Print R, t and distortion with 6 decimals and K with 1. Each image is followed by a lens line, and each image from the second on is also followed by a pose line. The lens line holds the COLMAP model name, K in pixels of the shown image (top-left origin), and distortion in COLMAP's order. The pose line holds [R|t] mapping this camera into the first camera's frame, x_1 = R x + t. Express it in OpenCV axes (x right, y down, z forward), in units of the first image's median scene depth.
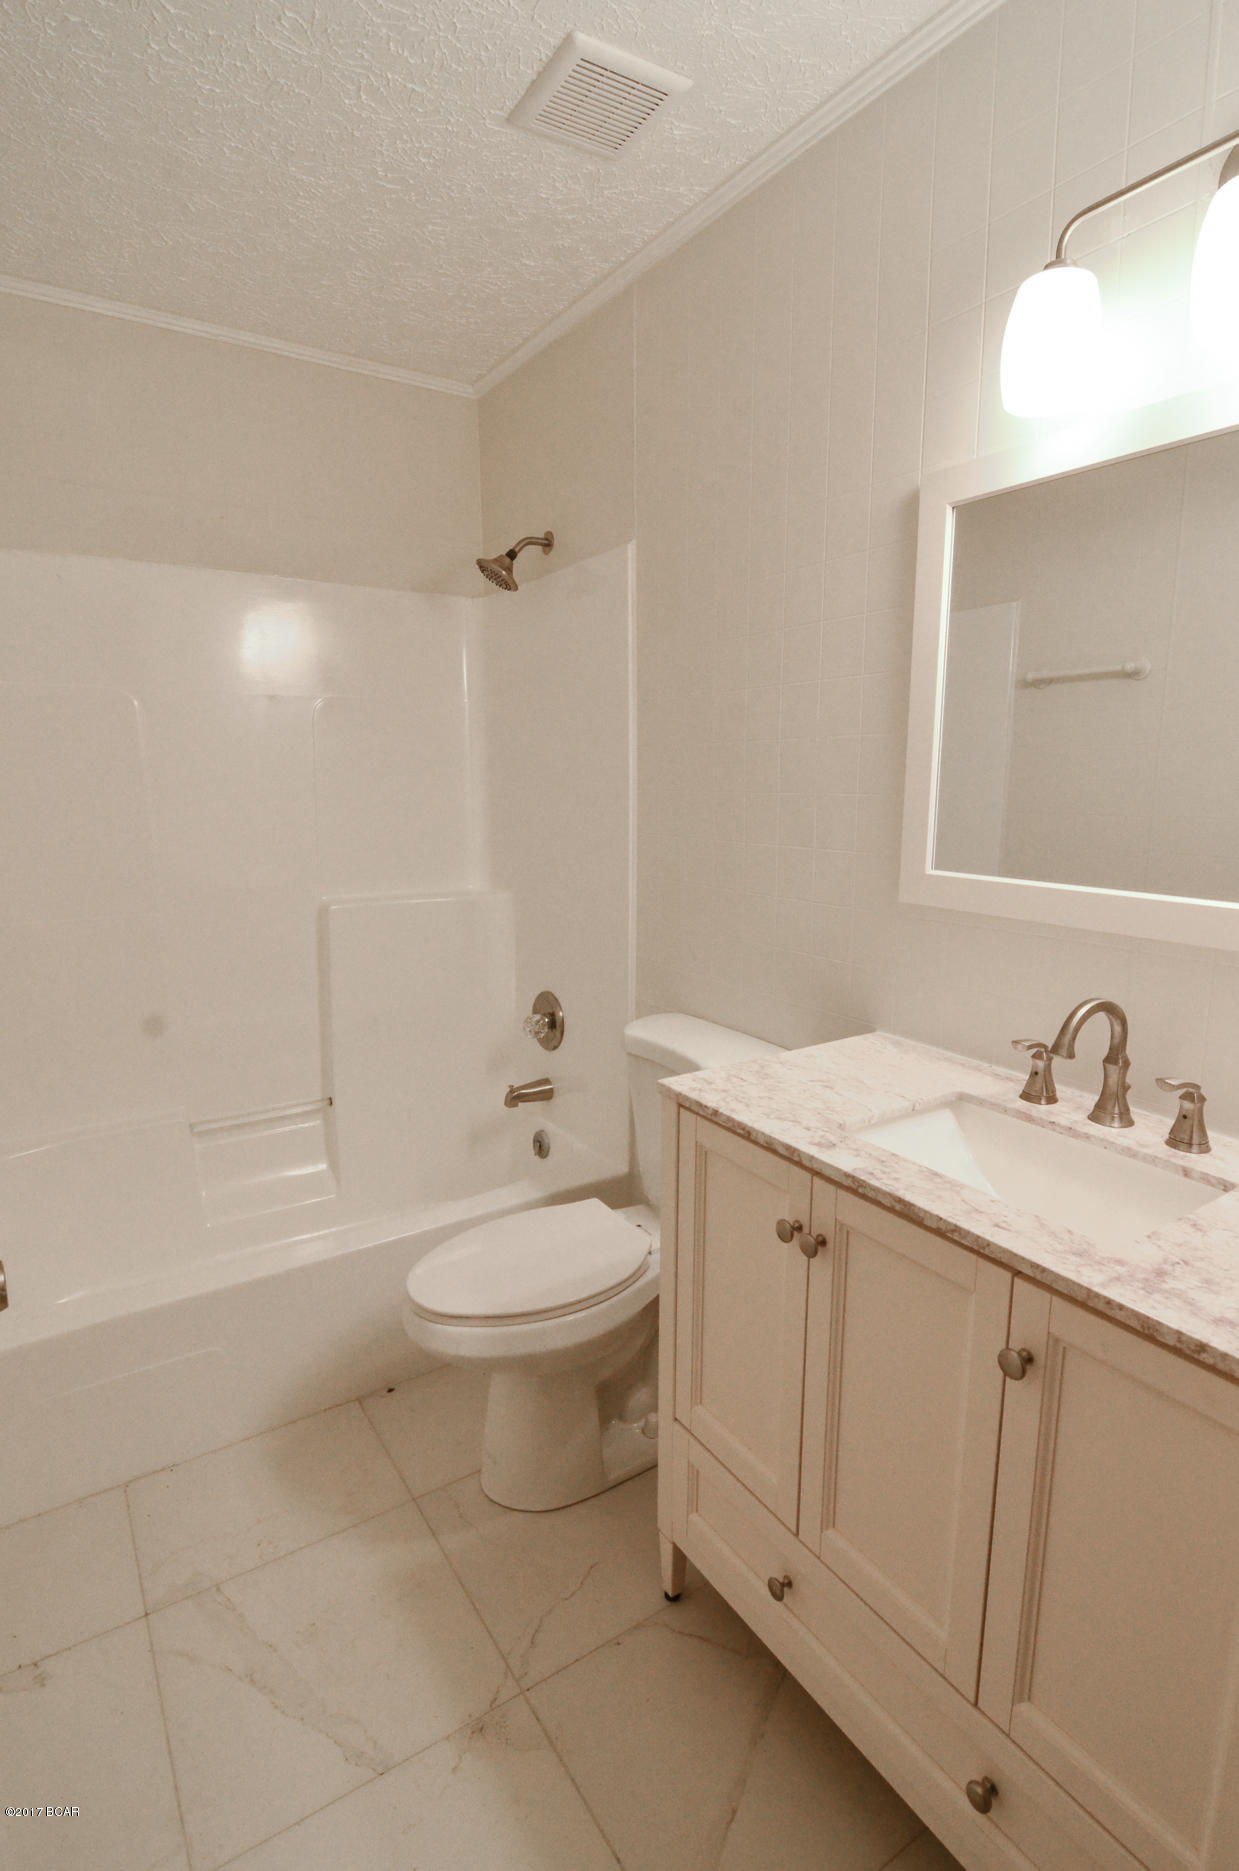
lens RADIAL K [[923.5, 0, 619.5], [0, 923.5, 935.5], [0, 0, 1]] dist [0.001443, 0.000248]
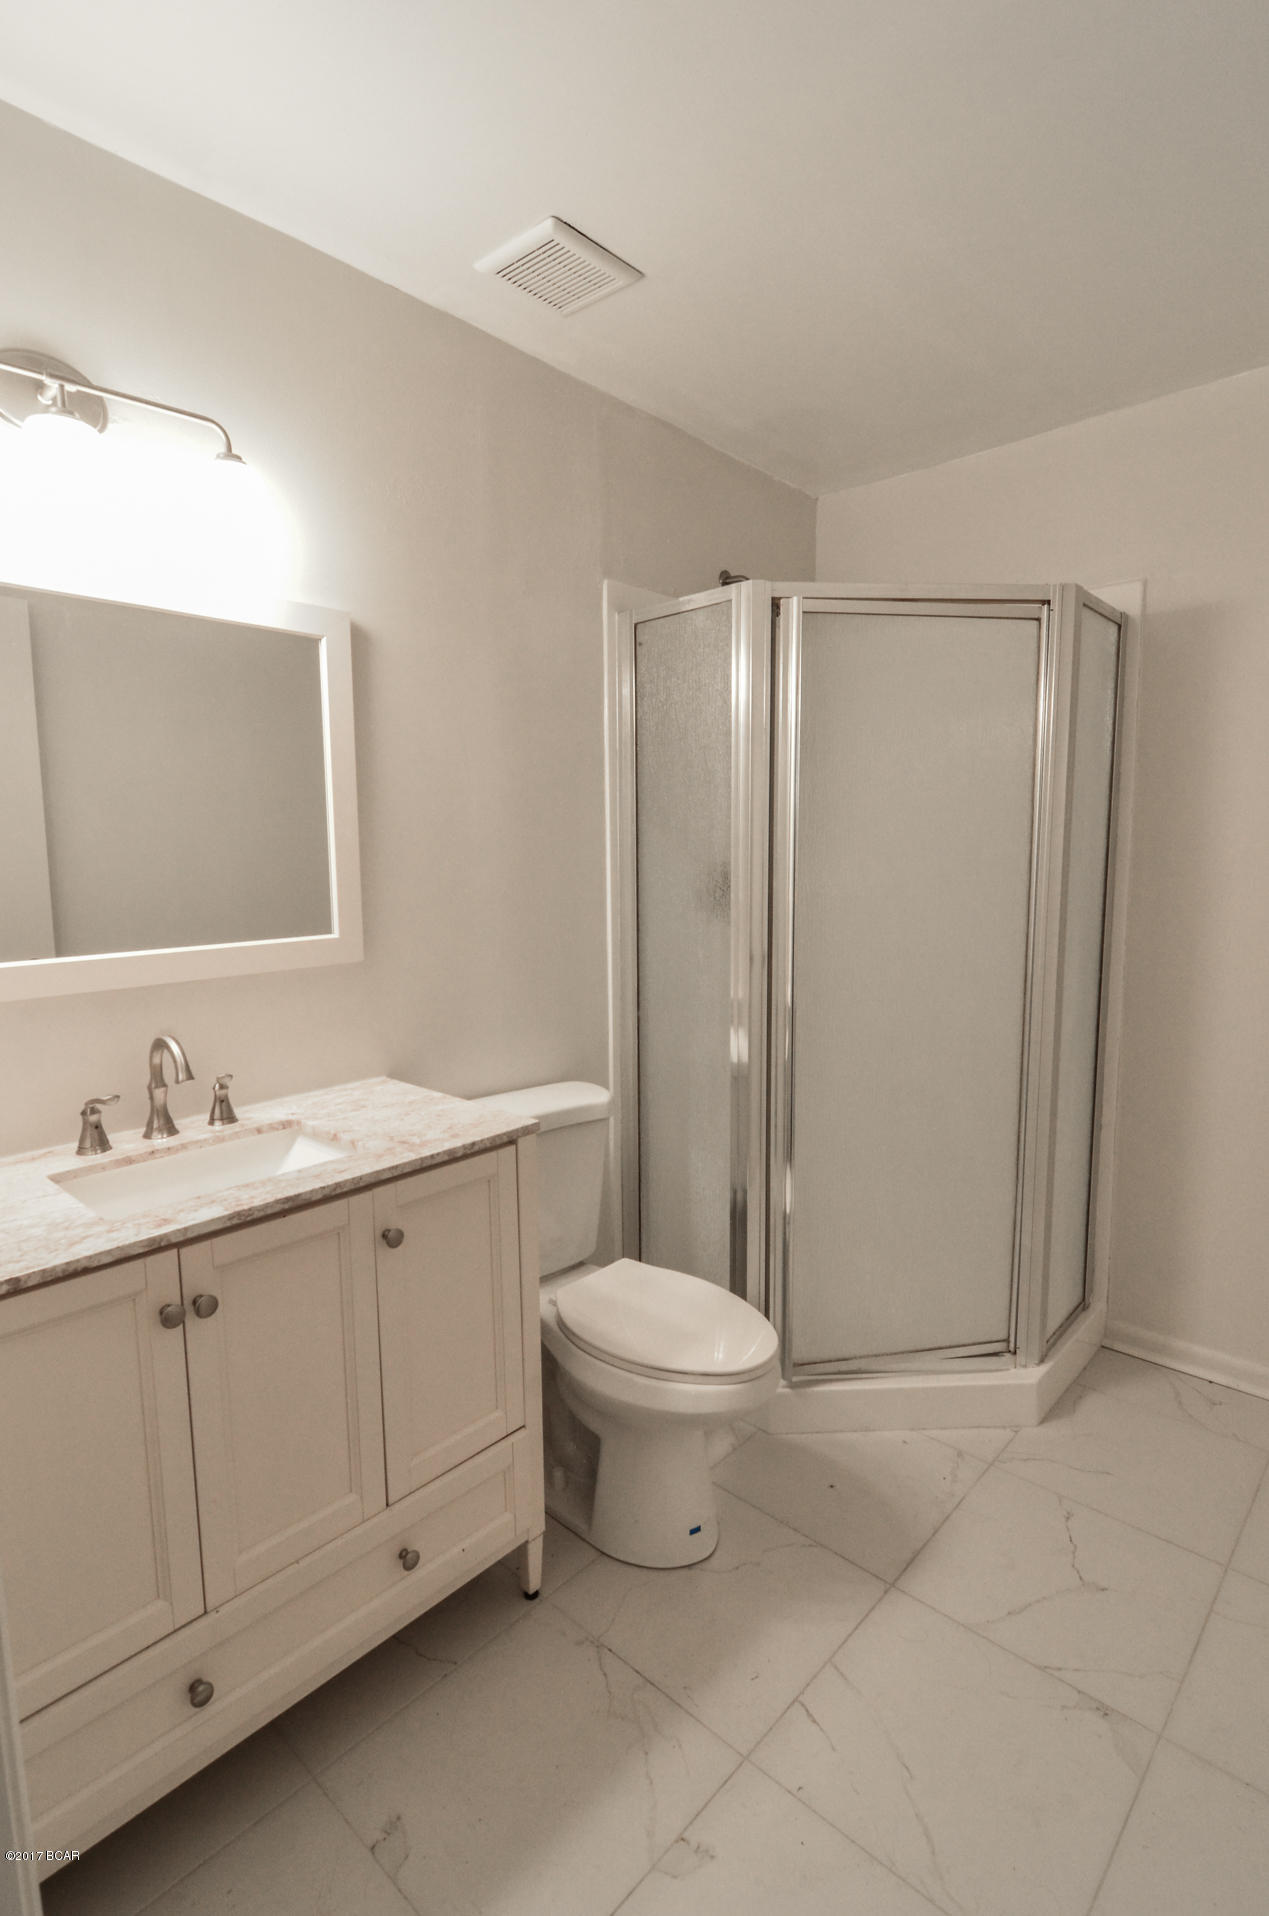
lens RADIAL K [[945.7, 0, 634.5], [0, 945.7, 958.0], [0, 0, 1]] dist [0.001443, 0.000248]
pose [[-0.235508, -0.118170, 0.964661, -0.852739], [0.185318, 0.968908, 0.163933, -0.123899], [-0.954040, 0.217377, -0.206287, 0.661248]]
